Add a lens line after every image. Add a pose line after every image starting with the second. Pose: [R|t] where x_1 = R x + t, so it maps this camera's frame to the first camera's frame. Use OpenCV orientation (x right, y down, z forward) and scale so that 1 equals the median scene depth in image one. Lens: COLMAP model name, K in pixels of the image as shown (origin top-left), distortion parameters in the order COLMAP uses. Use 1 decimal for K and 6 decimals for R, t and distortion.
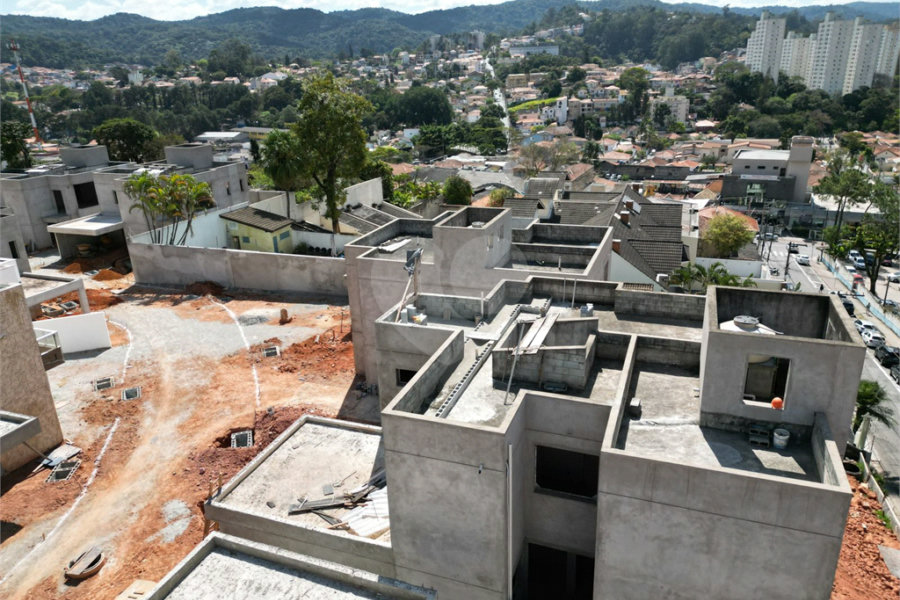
lens RADIAL K [[626.7, 0, 452.7], [0, 626.7, 298.2], [0, 0, 1]] dist [0.073107, -0.066680]
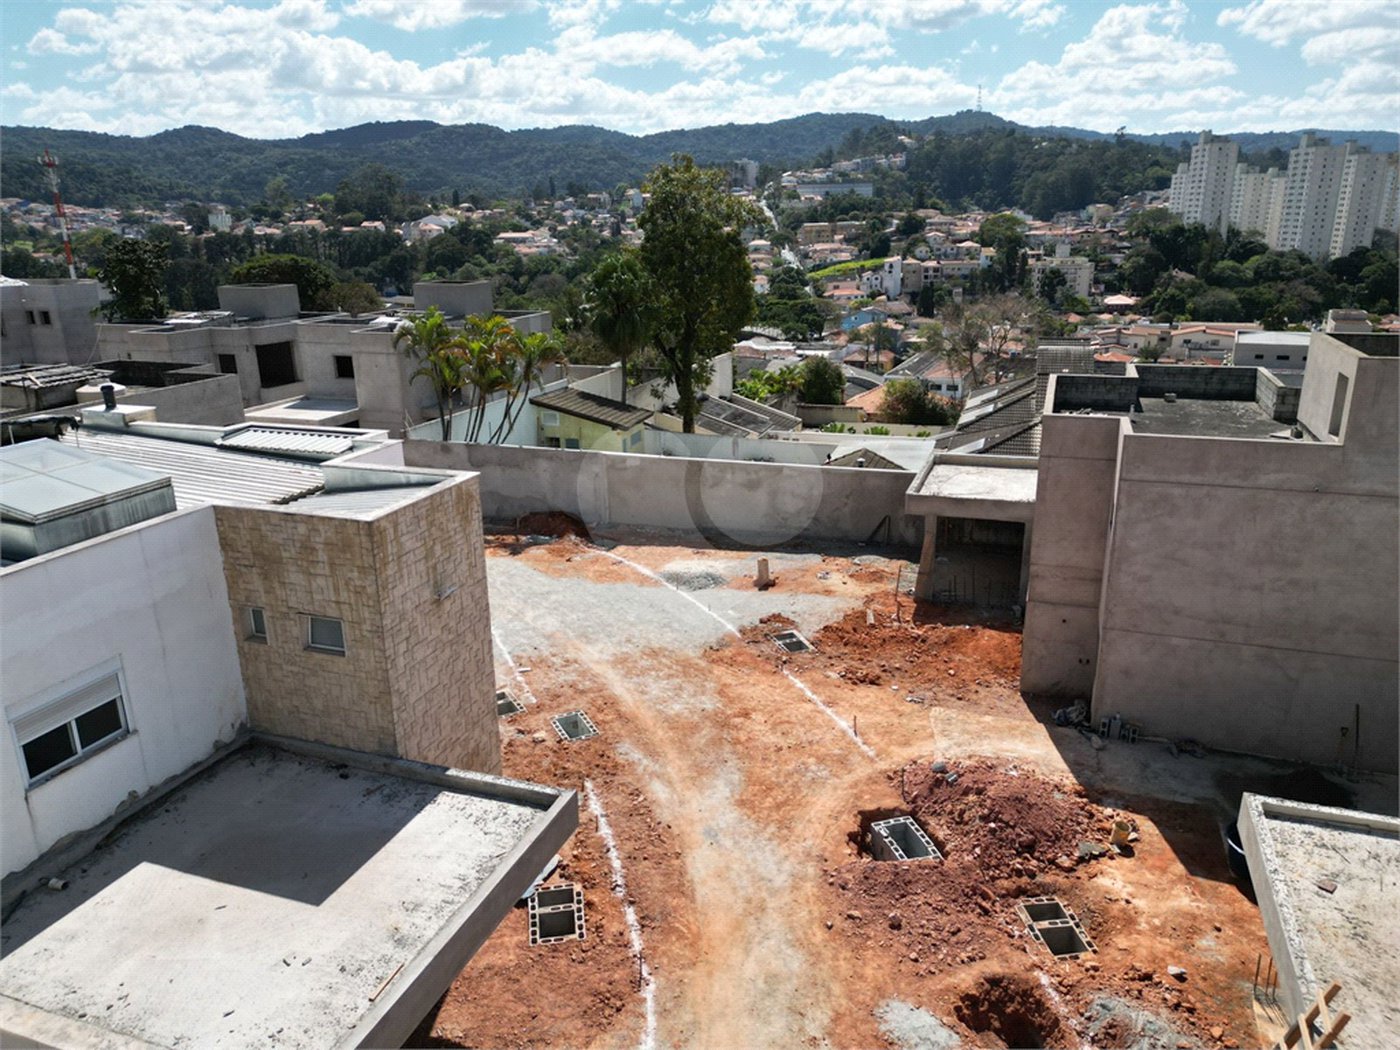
lens RADIAL K [[974.6, 0, 705.9], [0, 974.6, 526.5], [0, 0, 1]] dist [0.069837, -0.062811]
pose [[0.999865, 0.010839, 0.012361, -0.196455], [-0.010279, 0.998957, -0.044495, 0.015766], [-0.012830, 0.044362, 0.998933, 0.125637]]
